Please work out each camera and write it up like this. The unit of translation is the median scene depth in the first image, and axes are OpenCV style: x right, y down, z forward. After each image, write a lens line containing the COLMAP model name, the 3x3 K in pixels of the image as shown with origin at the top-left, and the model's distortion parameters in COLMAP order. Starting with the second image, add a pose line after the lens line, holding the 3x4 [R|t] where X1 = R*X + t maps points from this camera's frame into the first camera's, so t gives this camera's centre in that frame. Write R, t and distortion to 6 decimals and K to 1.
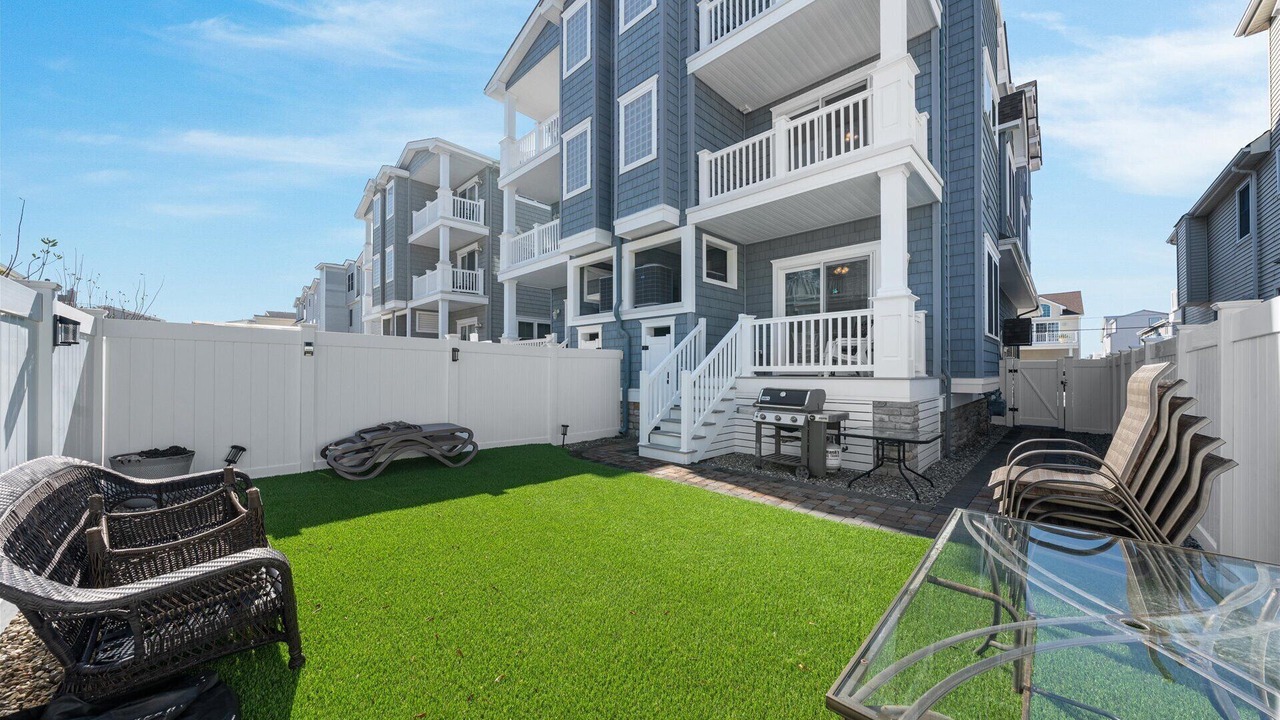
lens RADIAL K [[434.4, 0, 638.1], [0, 434.4, 358.6], [0, 0, 1]] dist [-0.001030, -0.000215]
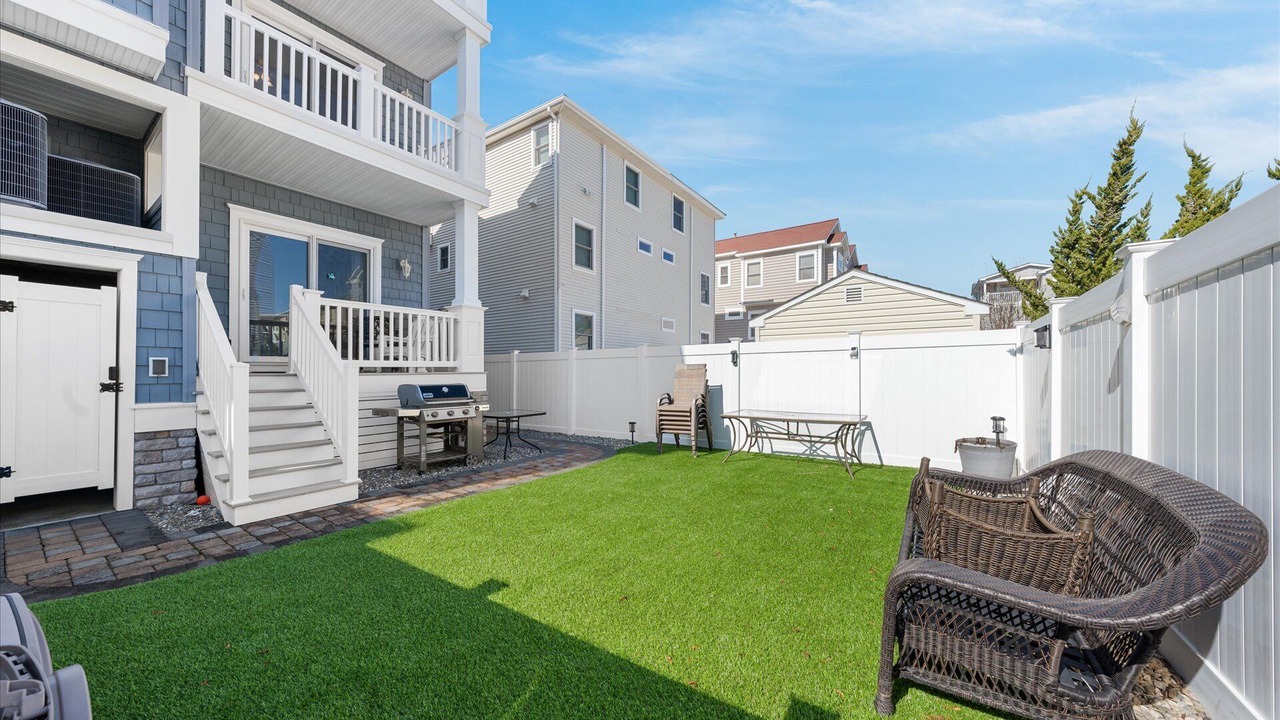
lens RADIAL K [[434.4, 0, 637.5], [0, 434.4, 370.1], [0, 0, 1]] dist [-0.001030, -0.000215]
pose [[-0.163517, -0.002691, 0.986537, -0.588061], [-0.030527, 0.999531, -0.002333, 0.021453], [-0.986068, -0.030497, -0.163522, 0.603886]]
